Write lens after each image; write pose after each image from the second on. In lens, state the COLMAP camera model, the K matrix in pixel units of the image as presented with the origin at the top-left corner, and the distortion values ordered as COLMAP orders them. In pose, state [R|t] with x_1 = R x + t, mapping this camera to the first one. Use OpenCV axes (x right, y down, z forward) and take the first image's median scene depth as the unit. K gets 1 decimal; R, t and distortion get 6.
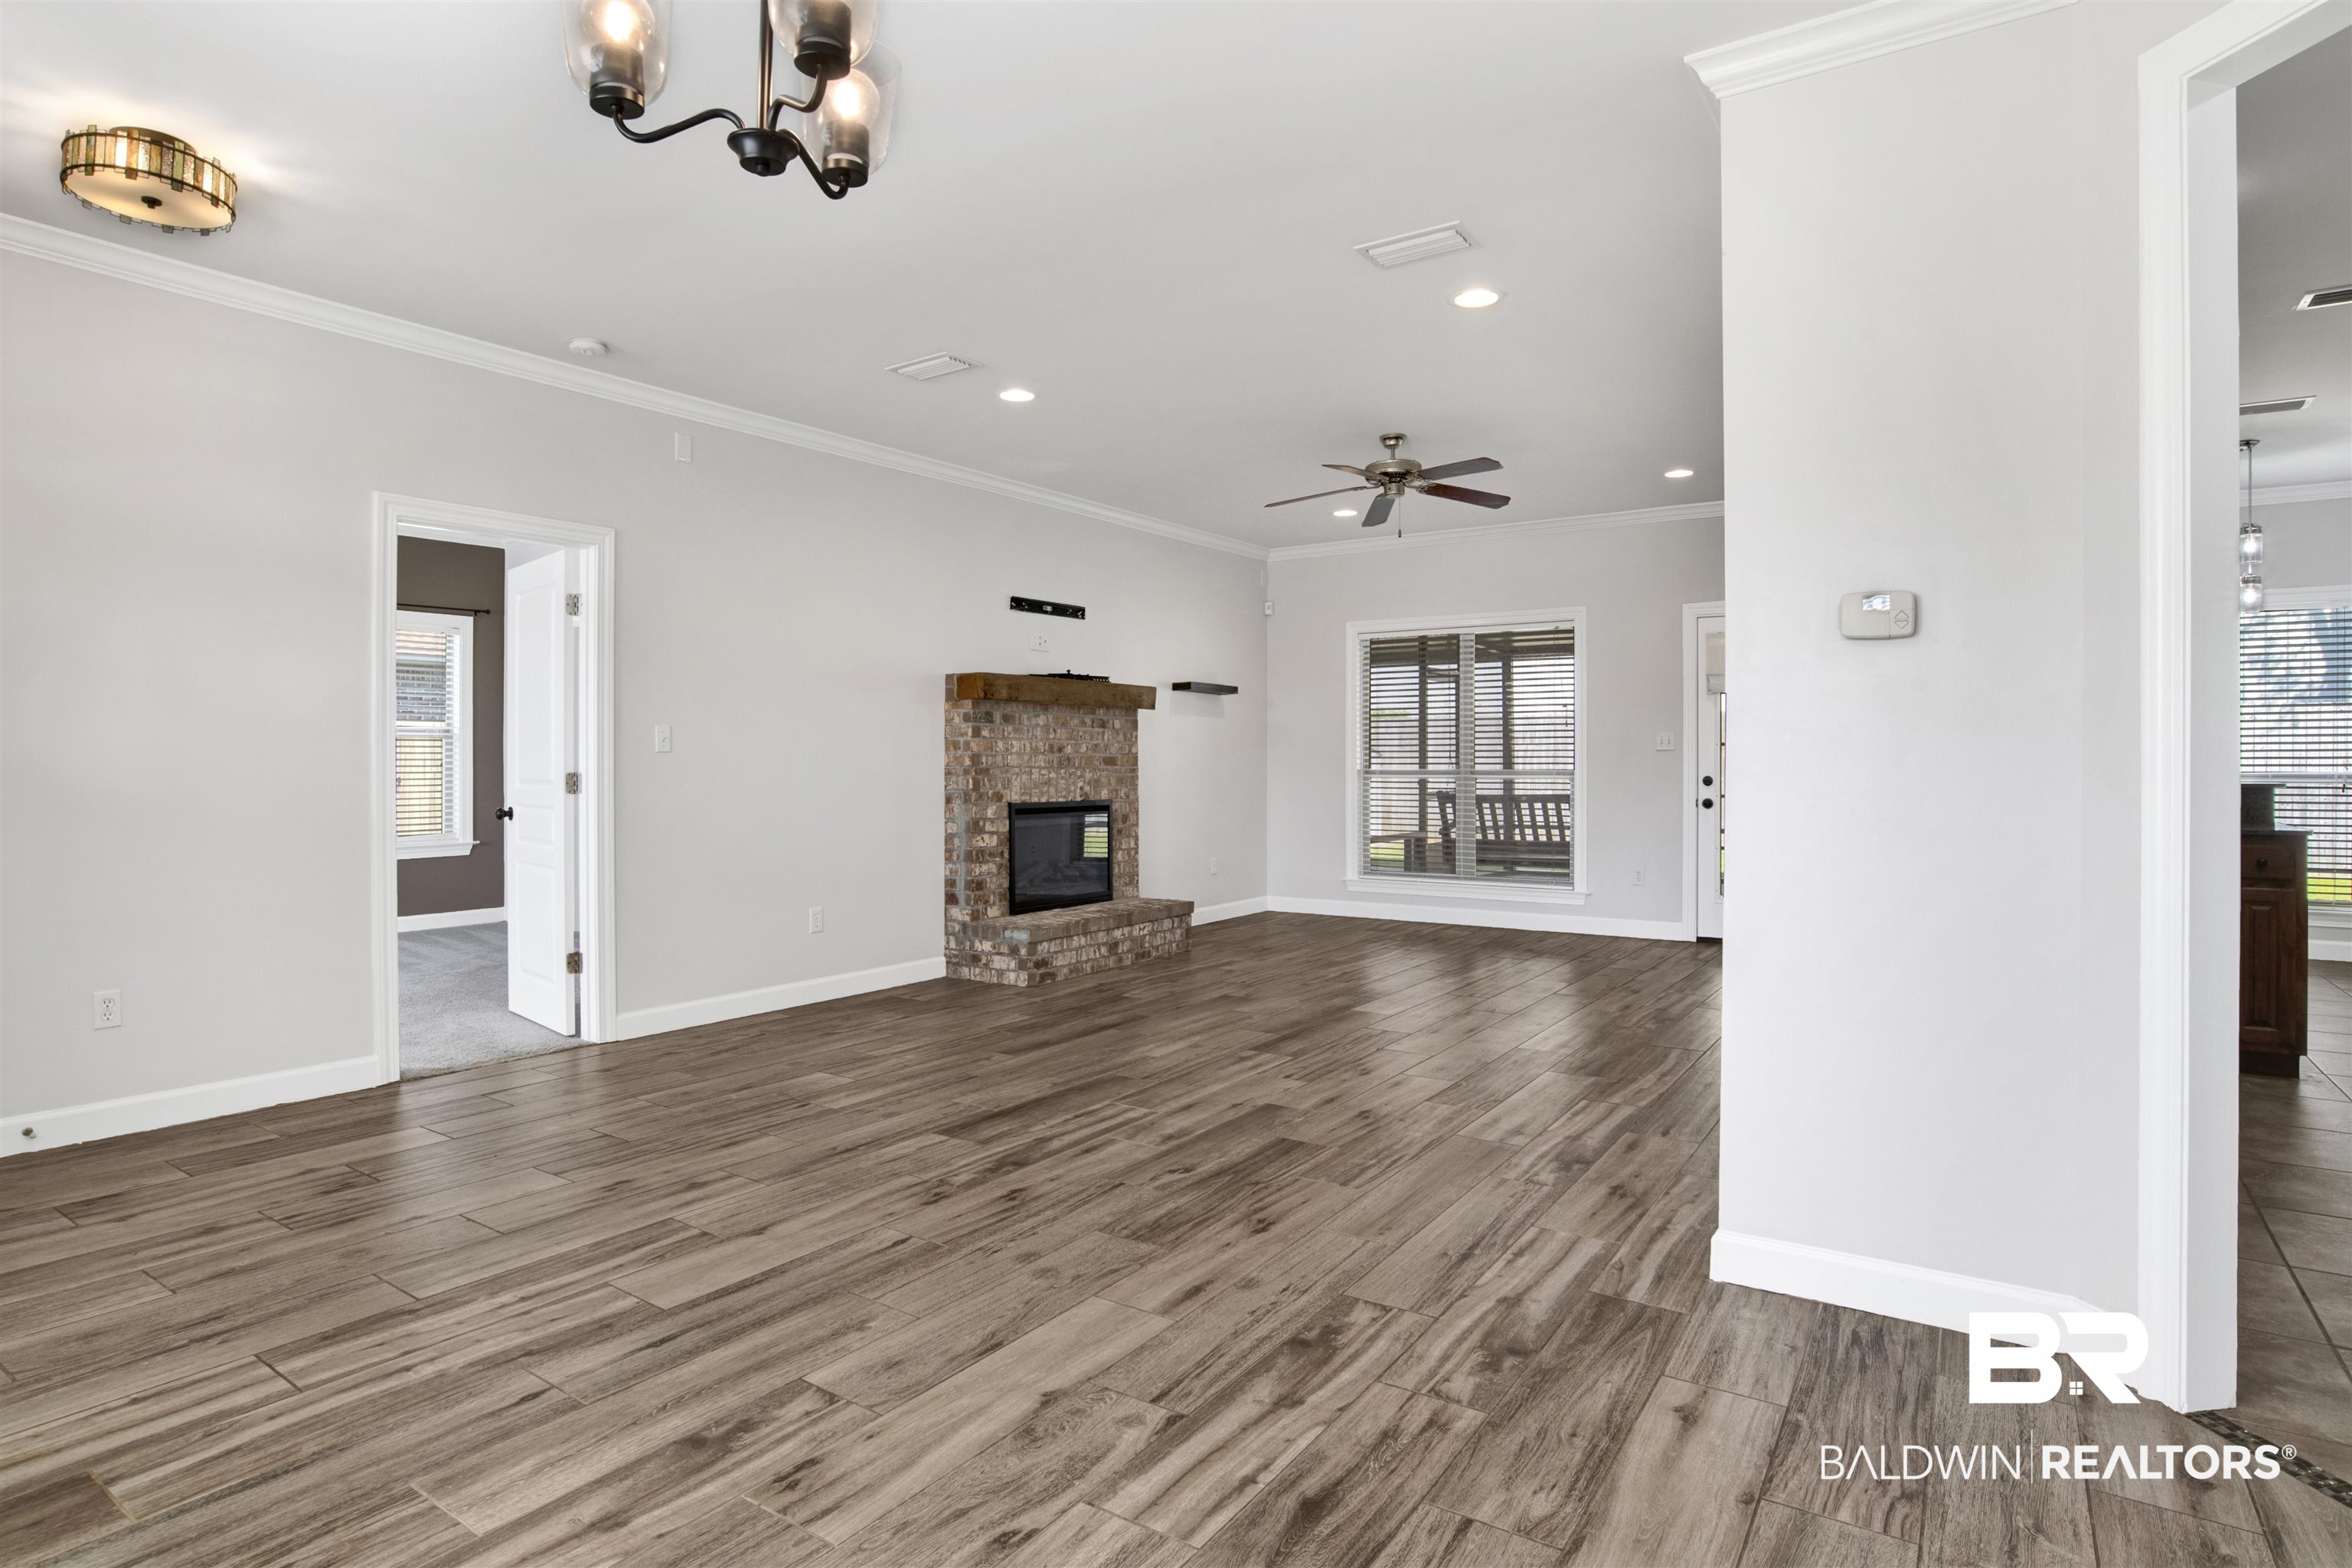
lens RADIAL K [[1238.7, 0, 1233.5], [0, 1238.7, 762.5], [0, 0, 1]] dist [-0.059478, 0.018061]
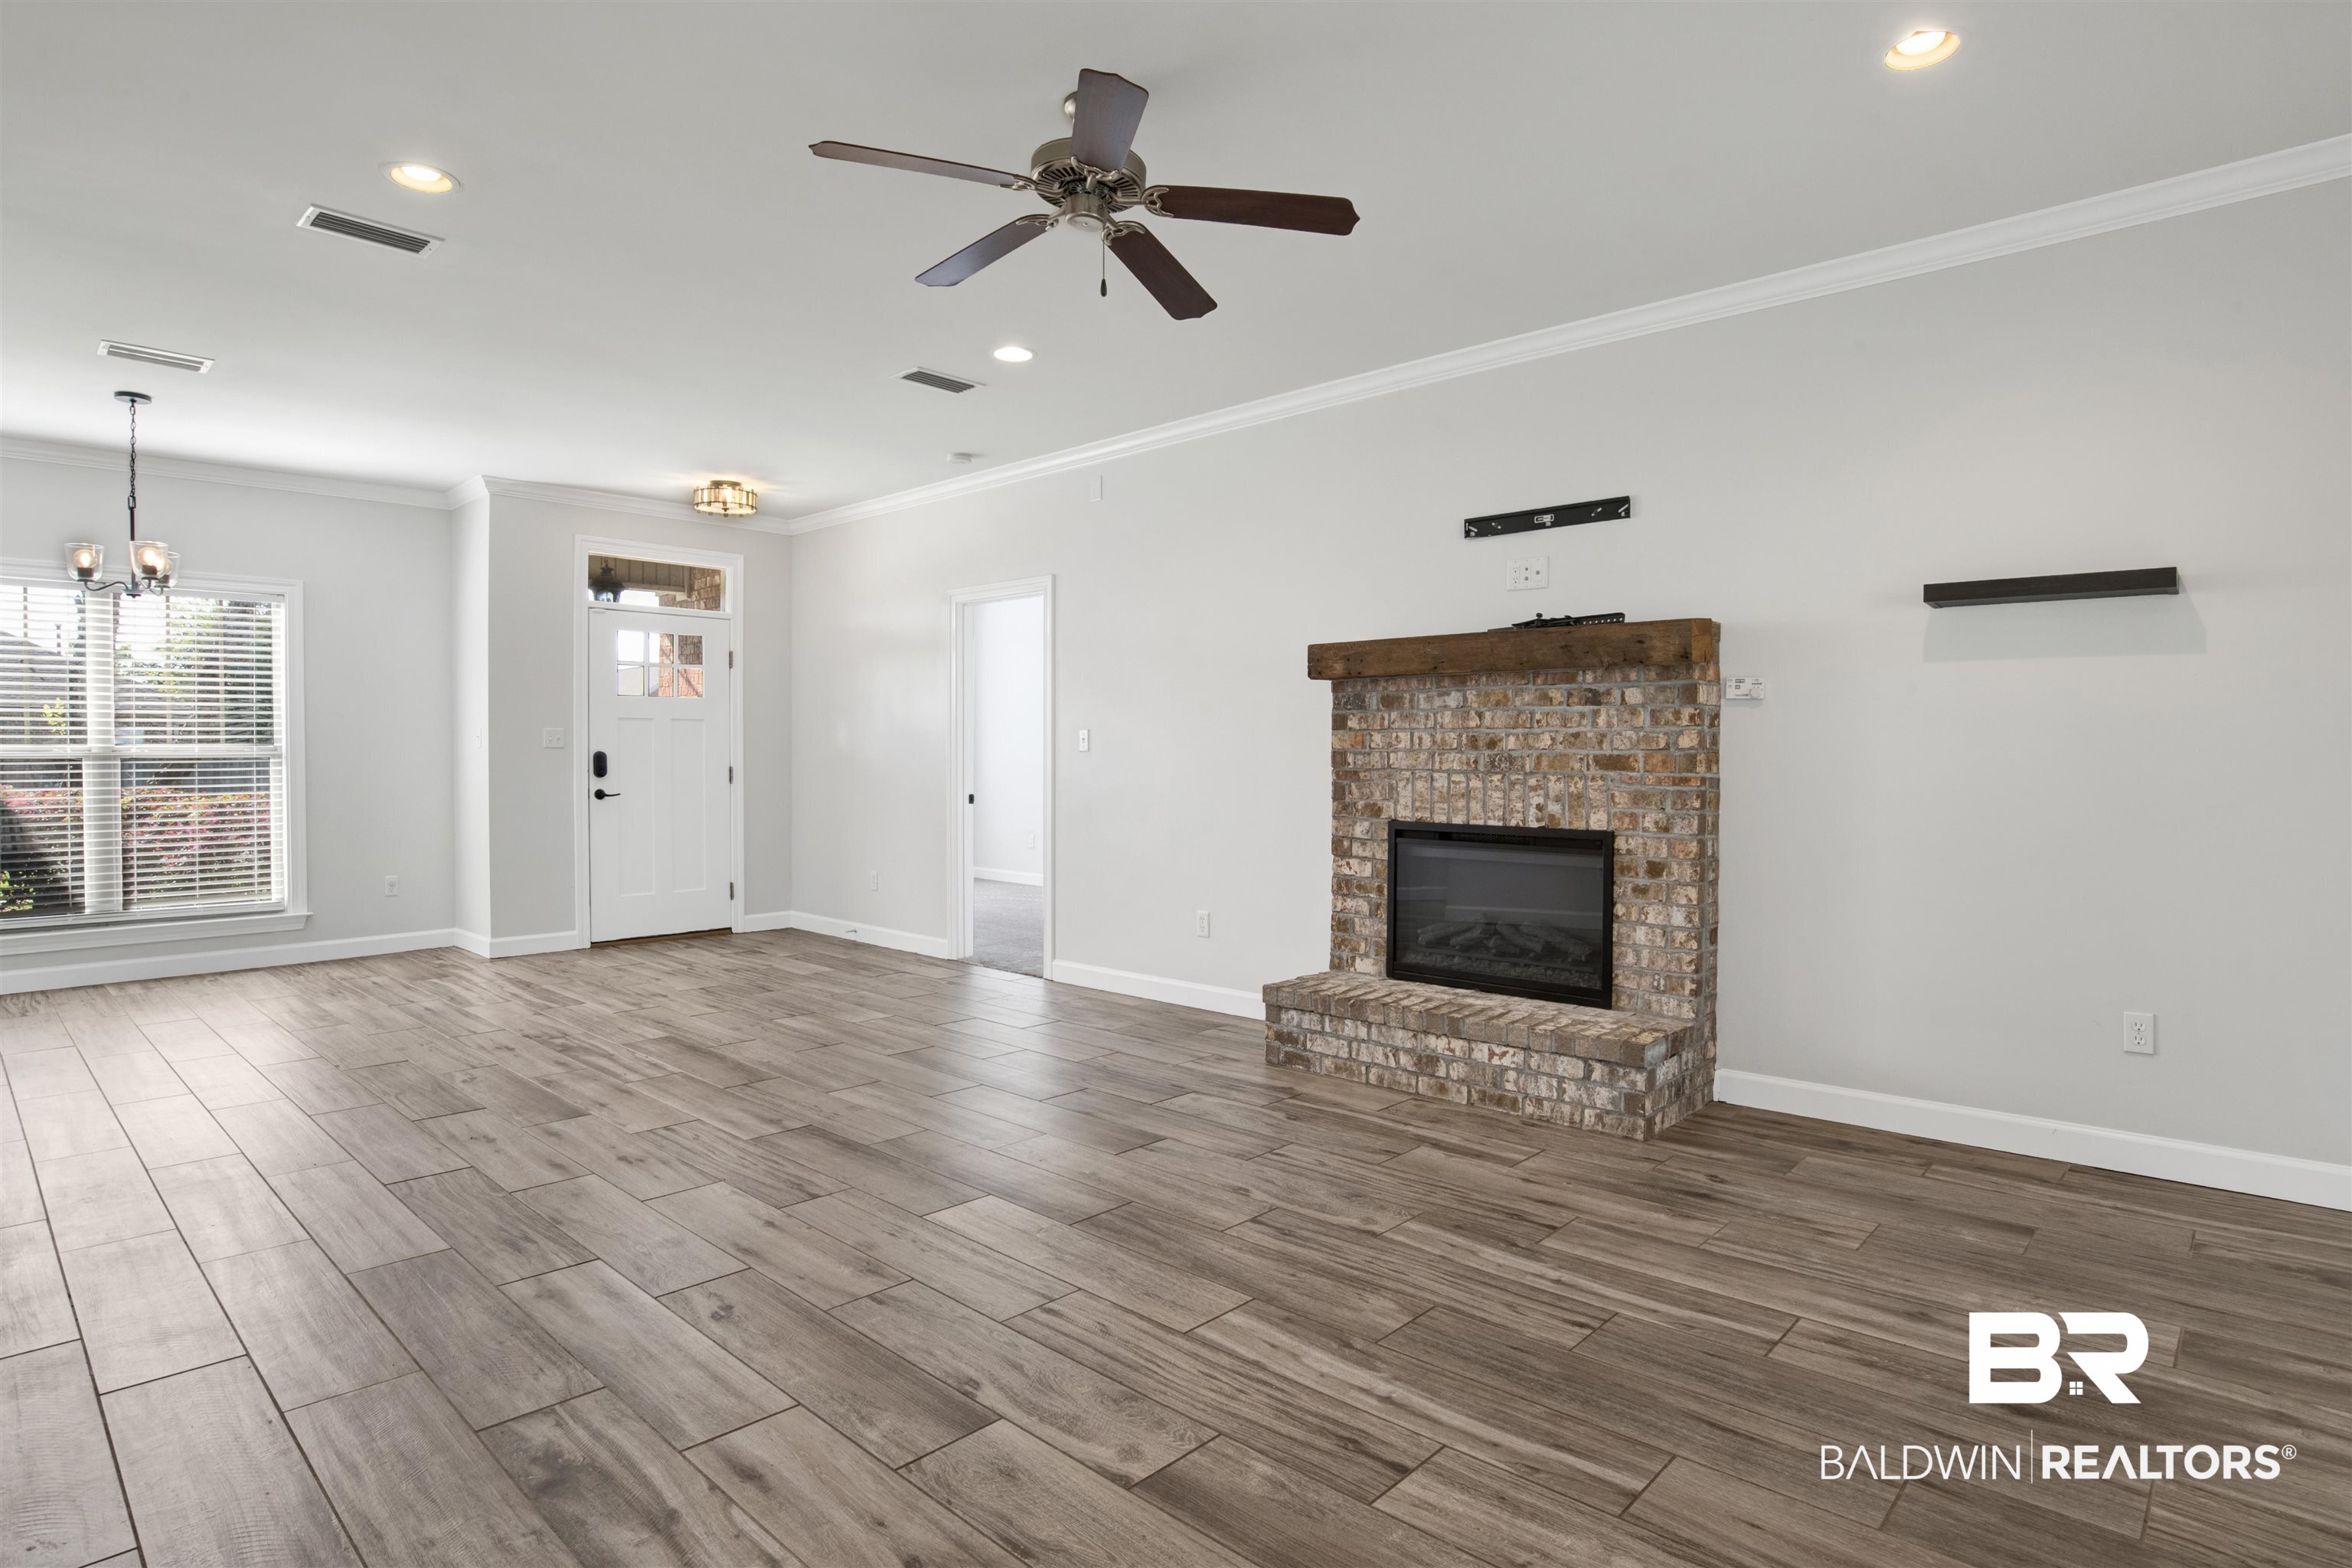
lens RADIAL K [[1238.7, 0, 1155.4], [0, 1238.7, 759.6], [0, 0, 1]] dist [-0.059478, 0.018061]
pose [[-0.197545, 0.001587, -0.980293, 0.885630], [-0.006230, 0.999976, 0.002874, -0.005069], [0.980274, 0.006675, -0.197530, 1.646362]]
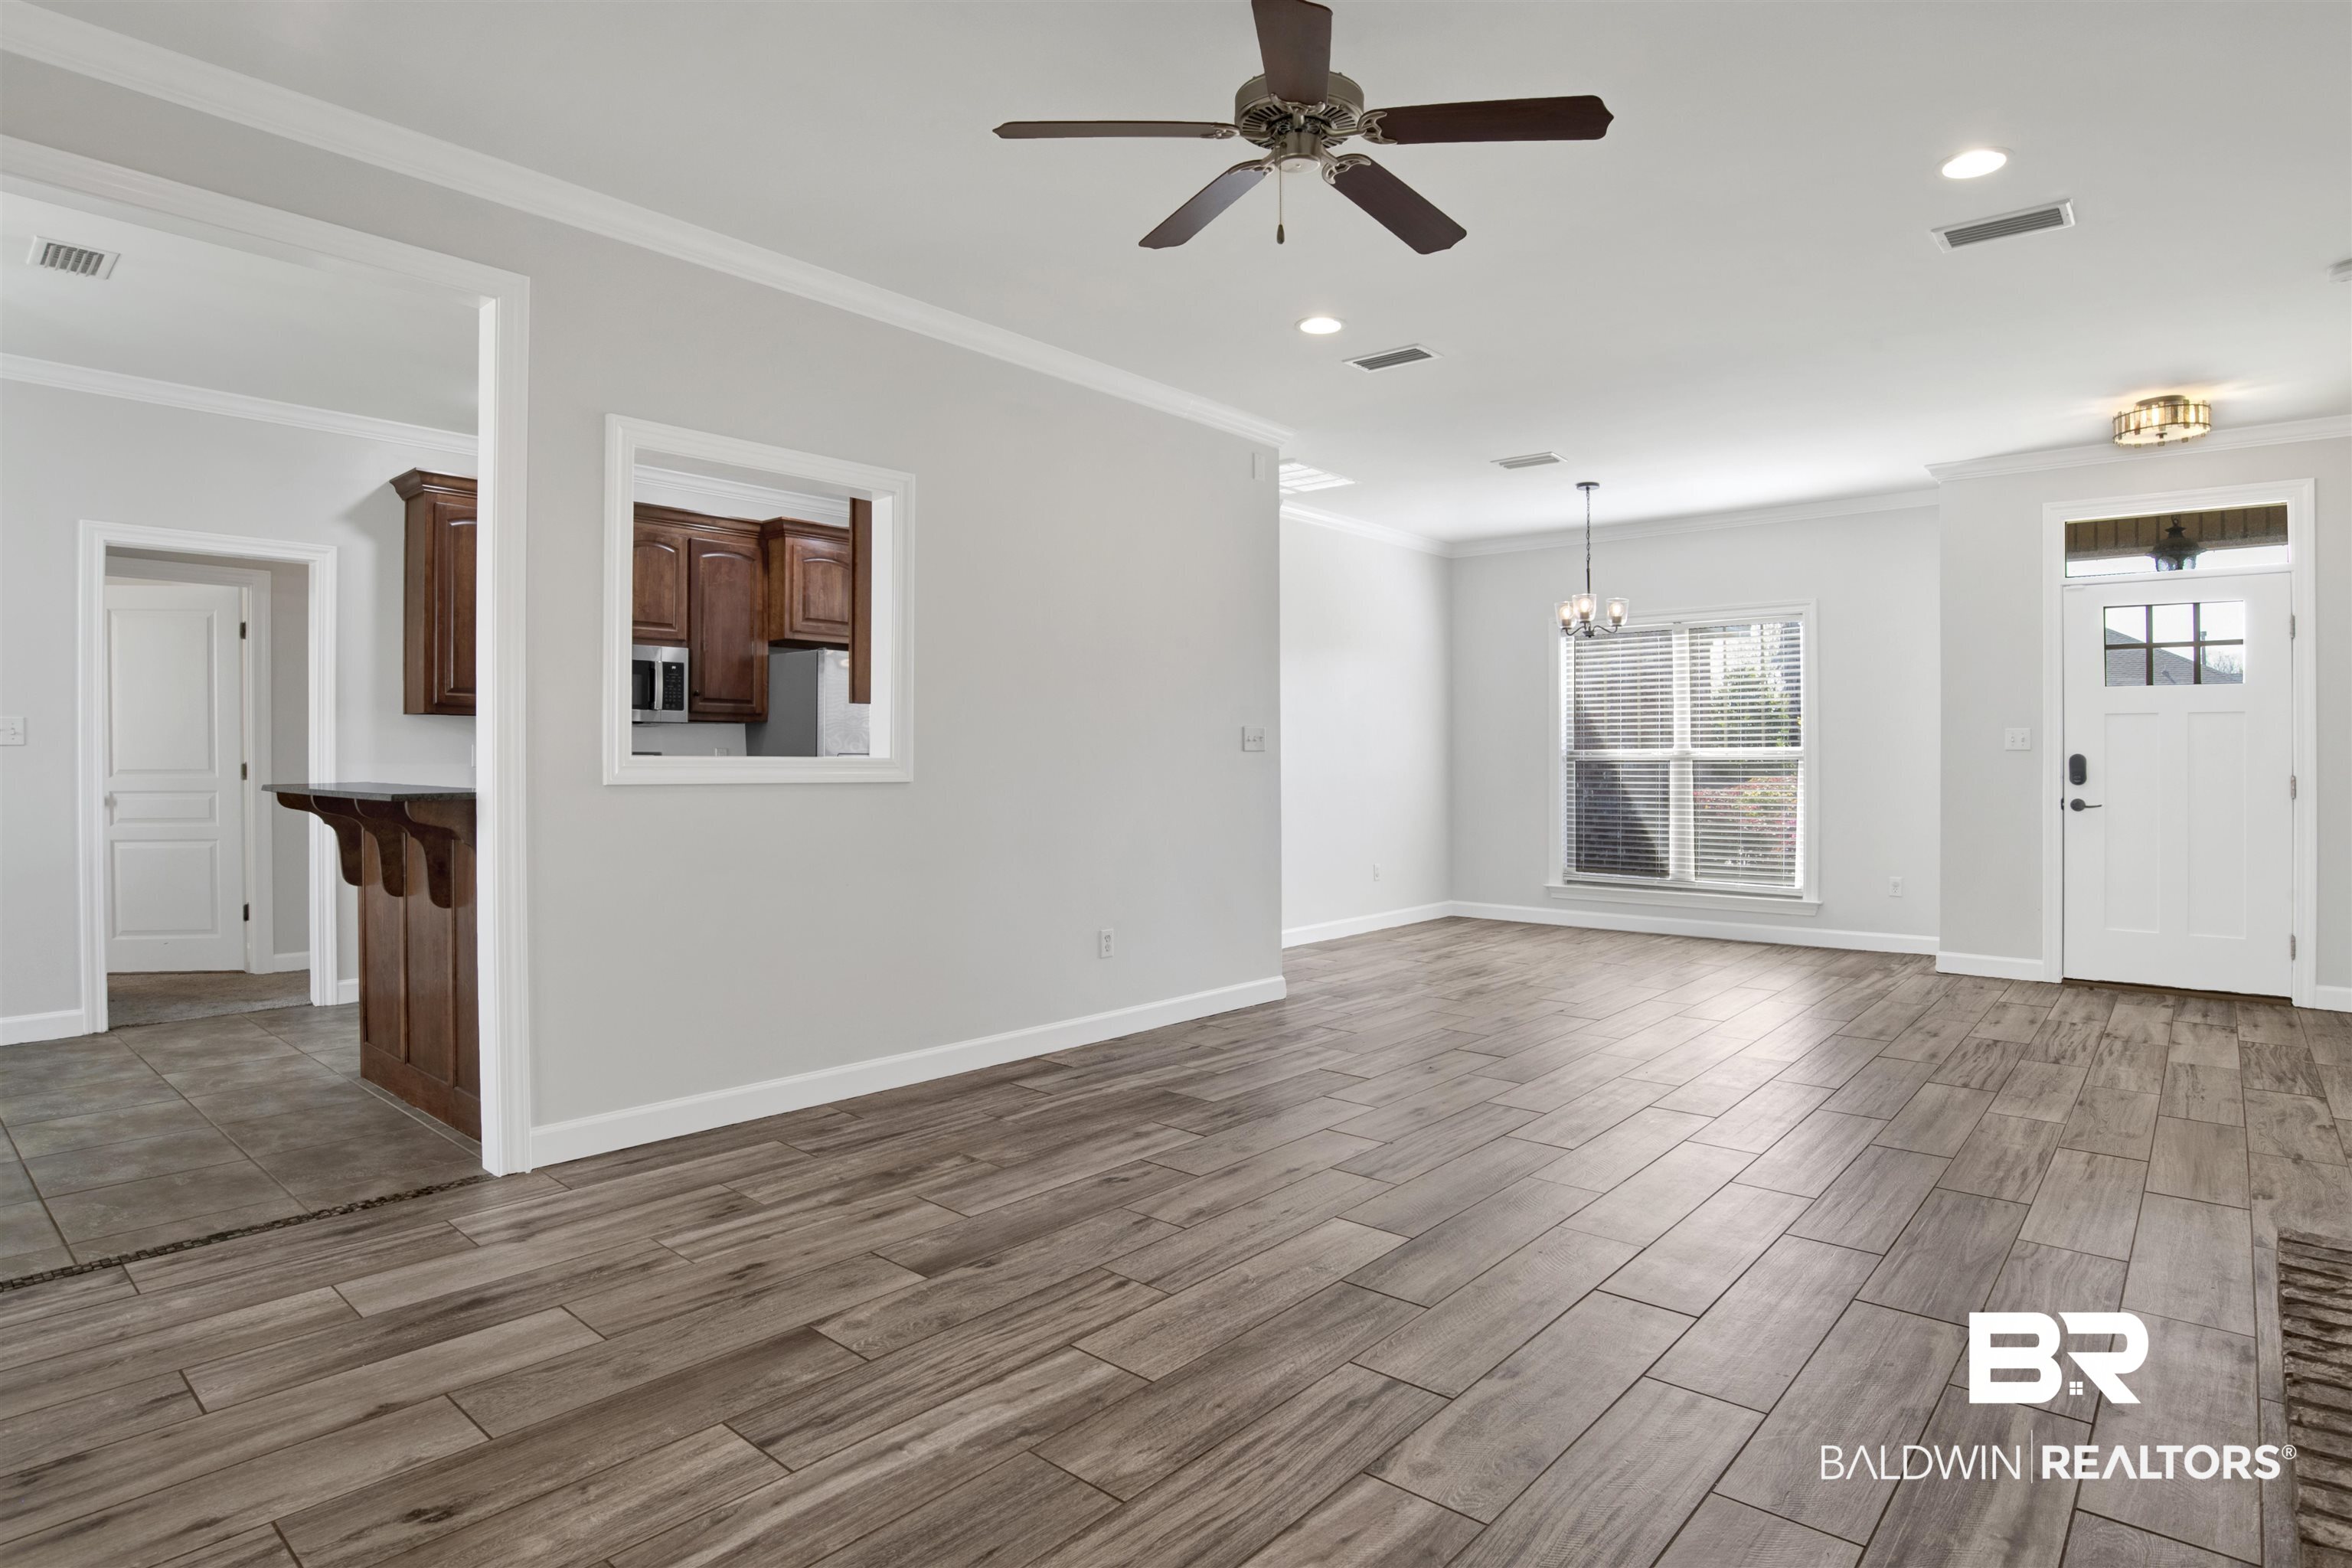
lens RADIAL K [[1238.7, 0, 1219.6], [0, 1238.7, 780.0], [0, 0, 1]] dist [-0.059478, 0.018061]
pose [[-0.990996, -0.005864, 0.133765, 0.148110], [-0.002748, 0.999721, 0.023471, -0.006303], [-0.133865, 0.022892, -0.990735, 2.107054]]
